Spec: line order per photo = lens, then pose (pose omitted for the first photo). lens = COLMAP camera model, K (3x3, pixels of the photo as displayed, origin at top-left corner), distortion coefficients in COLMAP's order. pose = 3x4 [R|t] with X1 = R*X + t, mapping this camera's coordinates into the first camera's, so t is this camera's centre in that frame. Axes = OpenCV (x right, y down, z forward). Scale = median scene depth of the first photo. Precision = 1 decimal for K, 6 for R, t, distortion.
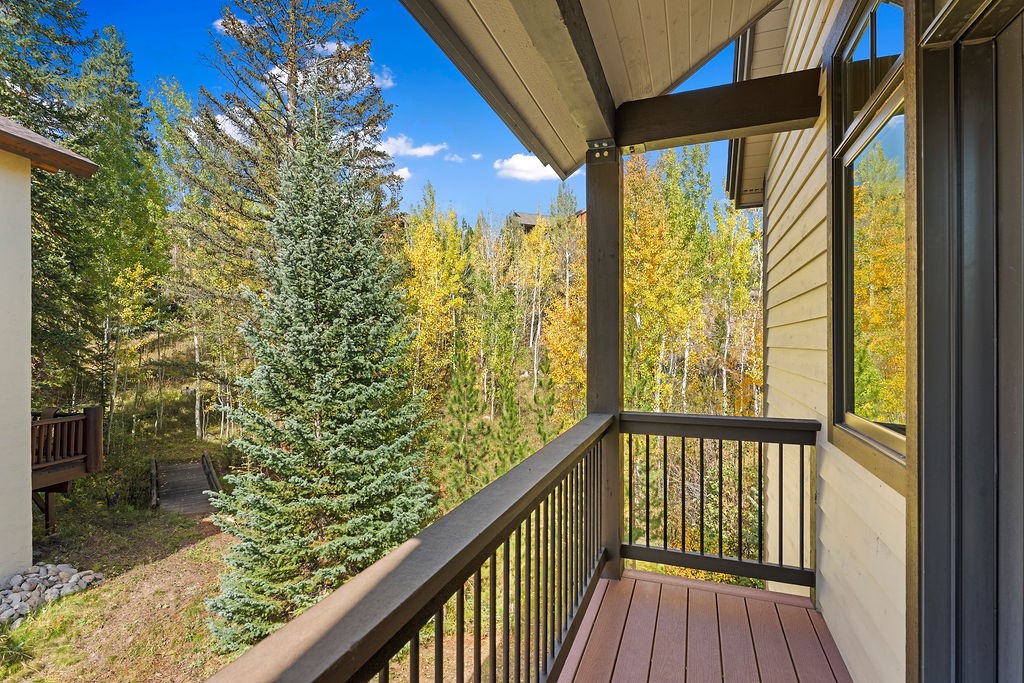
lens RADIAL K [[455.5, 0, 518.5], [0, 455.5, 340.6], [0, 0, 1]] dist [-0.001001, -0.000196]
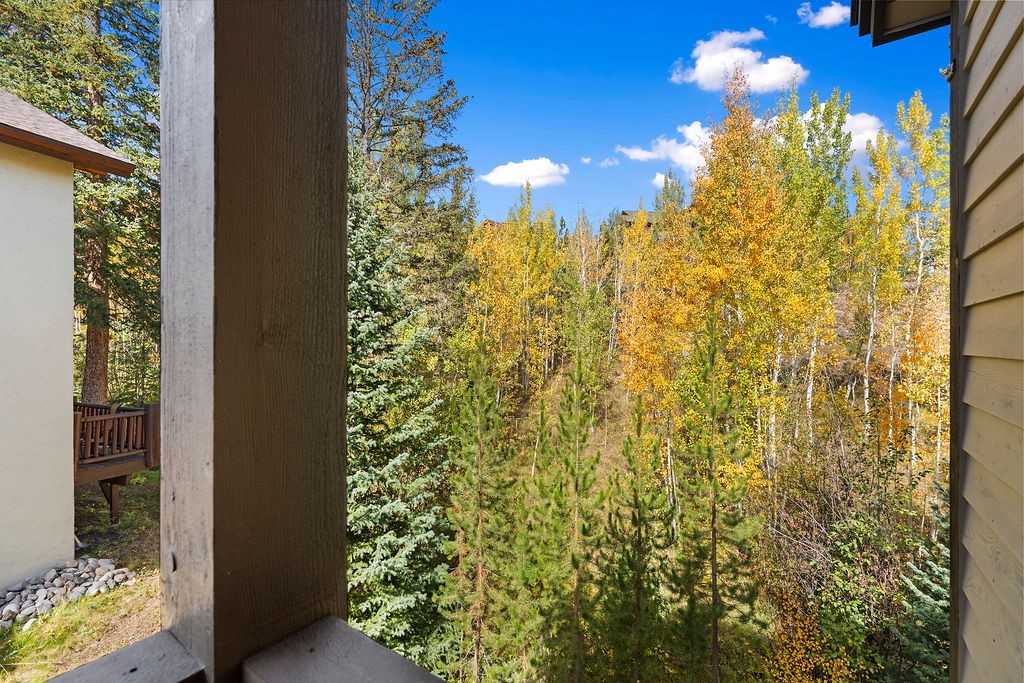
lens RADIAL K [[455.5, 0, 505.4], [0, 455.5, 343.0], [0, 0, 1]] dist [-0.001001, -0.000196]
pose [[0.969441, 0.002838, -0.245310, 0.115265], [-0.001261, 0.999978, 0.006588, 0.000293], [0.245323, -0.006077, 0.969422, 0.232761]]
